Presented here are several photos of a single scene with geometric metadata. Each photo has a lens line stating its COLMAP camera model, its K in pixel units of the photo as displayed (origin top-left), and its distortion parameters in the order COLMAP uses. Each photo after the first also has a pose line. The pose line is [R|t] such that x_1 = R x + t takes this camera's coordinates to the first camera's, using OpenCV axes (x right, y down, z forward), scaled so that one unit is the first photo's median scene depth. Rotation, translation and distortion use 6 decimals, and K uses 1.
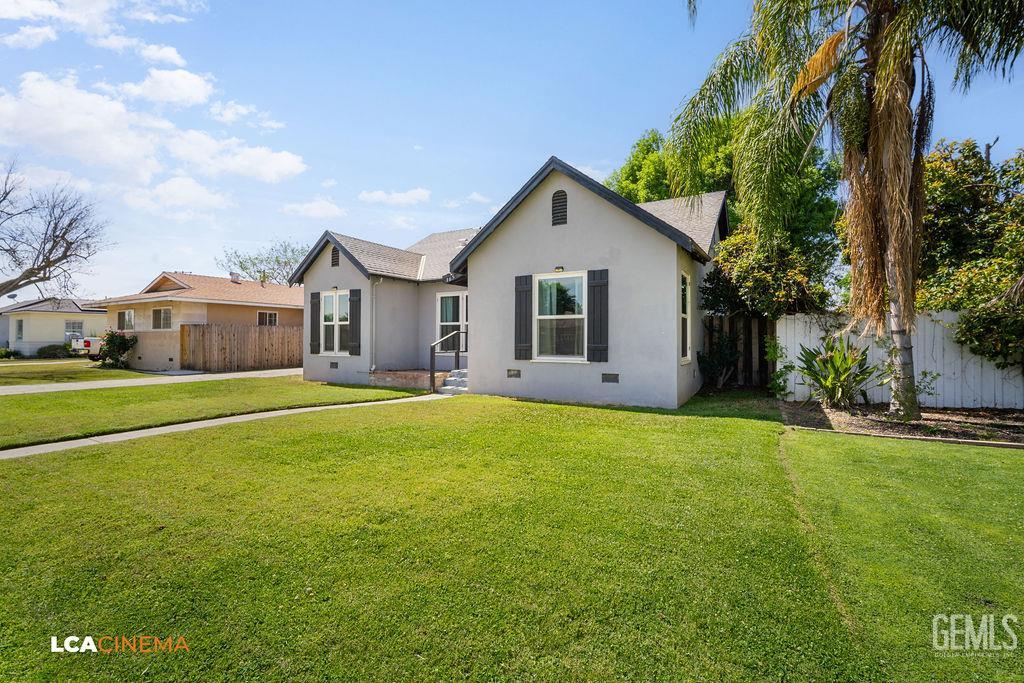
lens RADIAL K [[440.6, 0, 518.8], [0, 440.6, 334.1], [0, 0, 1]] dist [-0.001619, 0.000312]
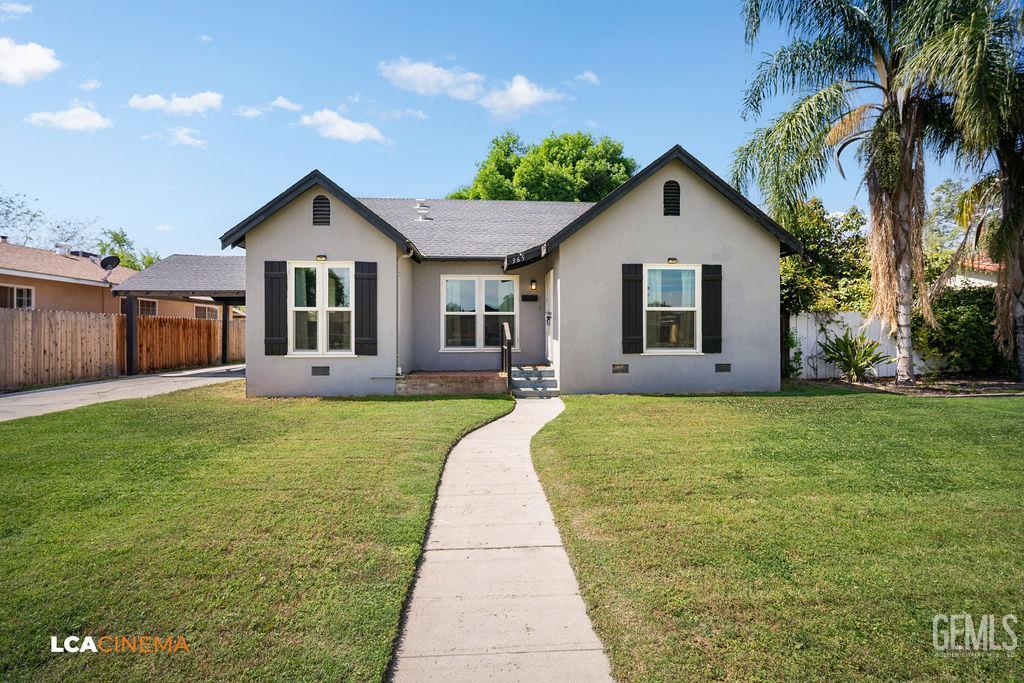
lens RADIAL K [[440.6, 0, 517.7], [0, 440.6, 336.1], [0, 0, 1]] dist [-0.001619, 0.000312]
pose [[0.835514, -0.006294, 0.549432, -0.700085], [-0.002822, 0.999872, 0.015746, 0.007099], [-0.549461, -0.014707, 0.835390, 0.343240]]
